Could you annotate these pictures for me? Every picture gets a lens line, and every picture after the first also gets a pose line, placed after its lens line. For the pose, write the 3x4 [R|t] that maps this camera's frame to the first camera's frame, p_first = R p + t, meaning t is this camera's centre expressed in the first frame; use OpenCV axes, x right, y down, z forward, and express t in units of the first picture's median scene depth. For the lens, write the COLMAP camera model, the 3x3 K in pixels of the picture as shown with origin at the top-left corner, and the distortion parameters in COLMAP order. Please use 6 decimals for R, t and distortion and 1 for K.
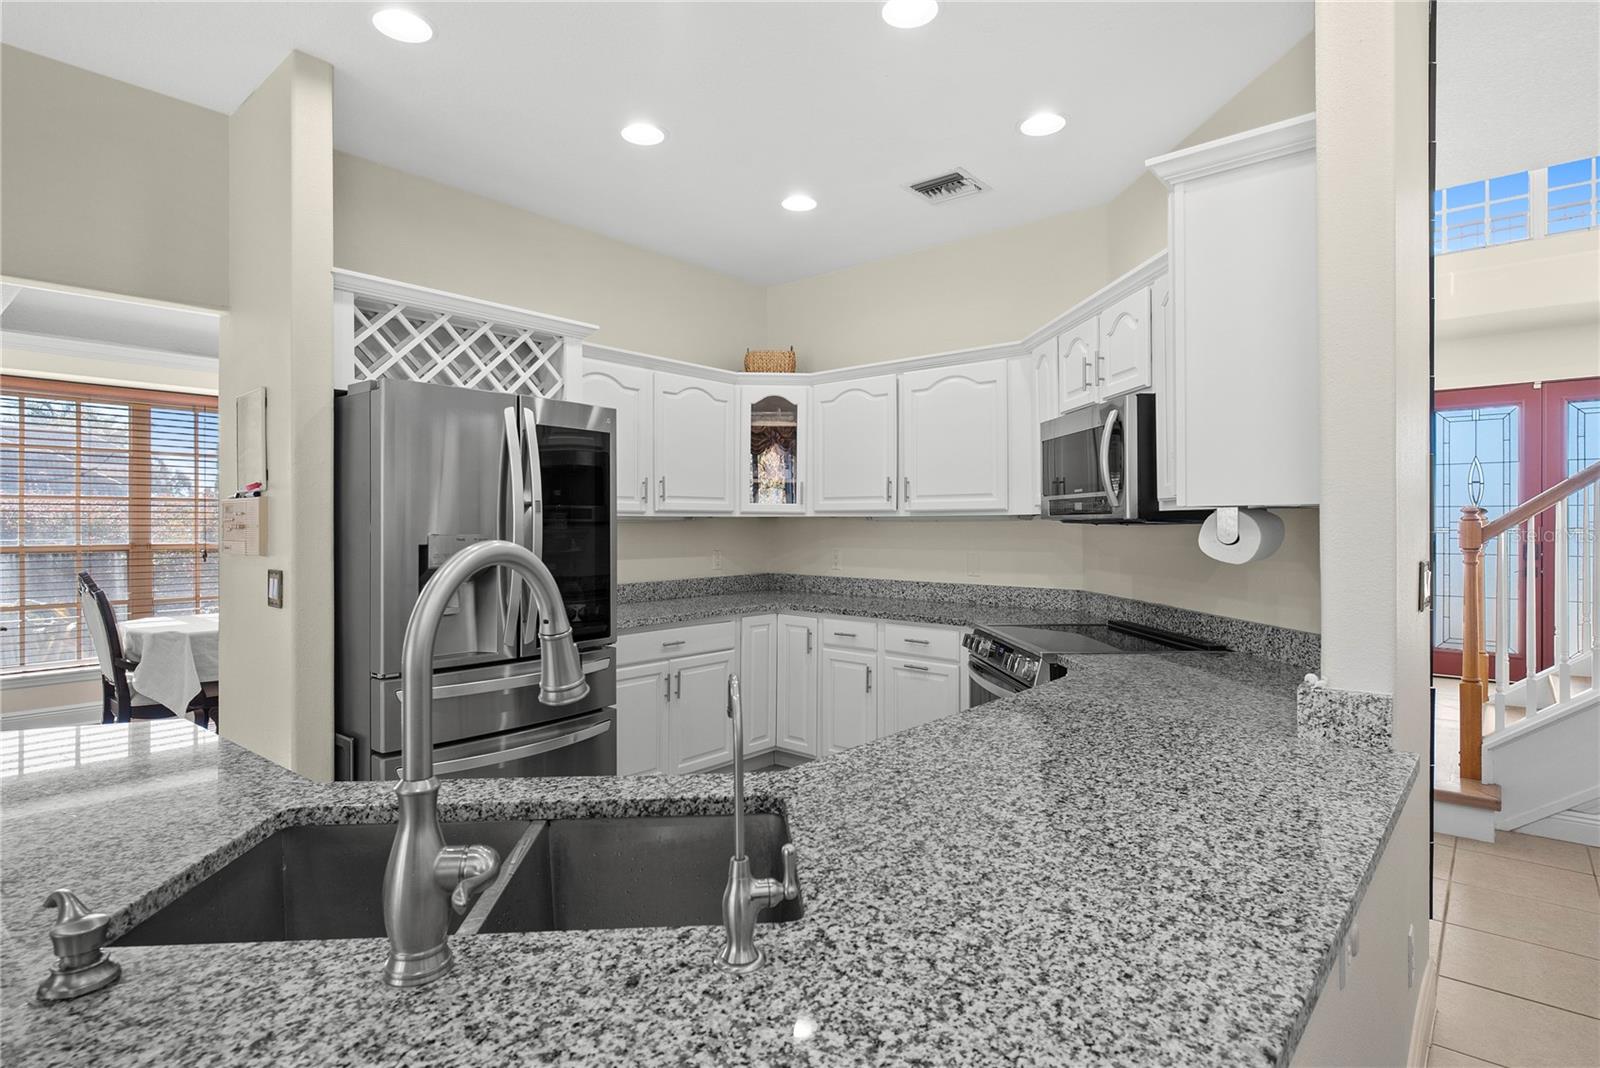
lens RADIAL K [[833.5, 0, 790.0], [0, 833.5, 513.5], [0, 0, 1]] dist [0.000310, 0.000274]
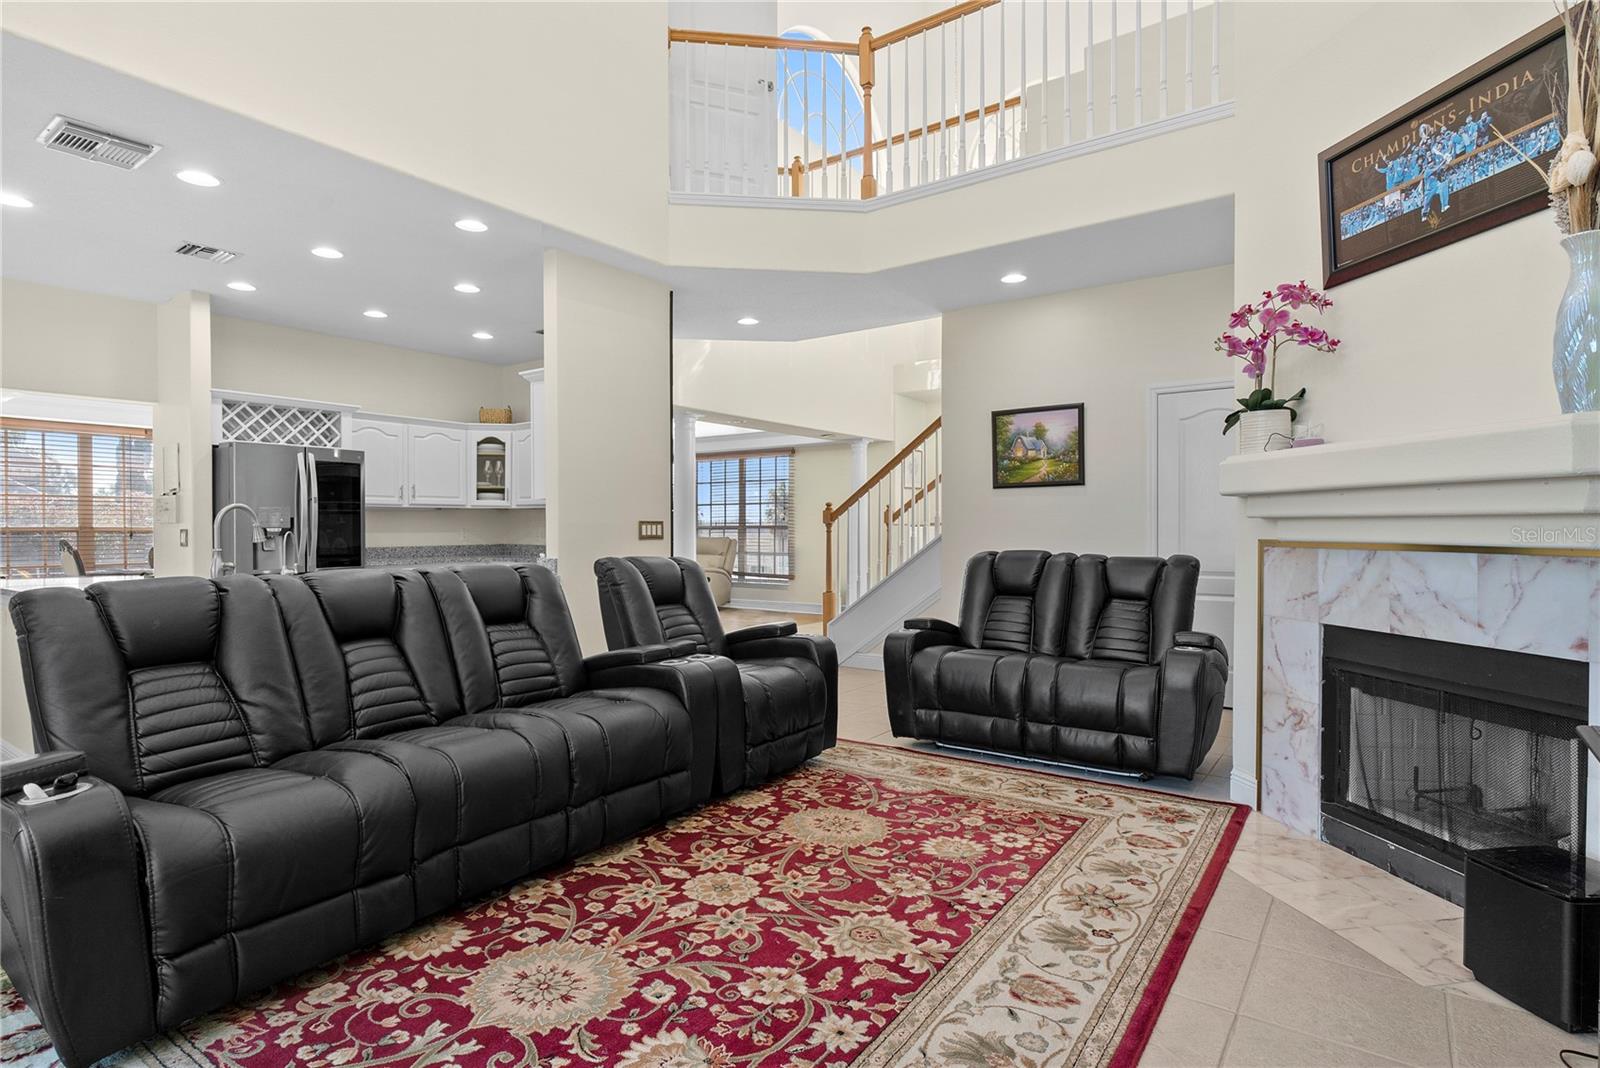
lens RADIAL K [[850.8, 0, 800.7], [0, 850.8, 524.1], [0, 0, 1]] dist [-0.004463, -0.001348]
pose [[0.996374, -0.000958, 0.085070, 0.634588], [-0.000001, 0.999937, 0.011268, 0.023359], [-0.085076, -0.011227, 0.996311, -1.067871]]
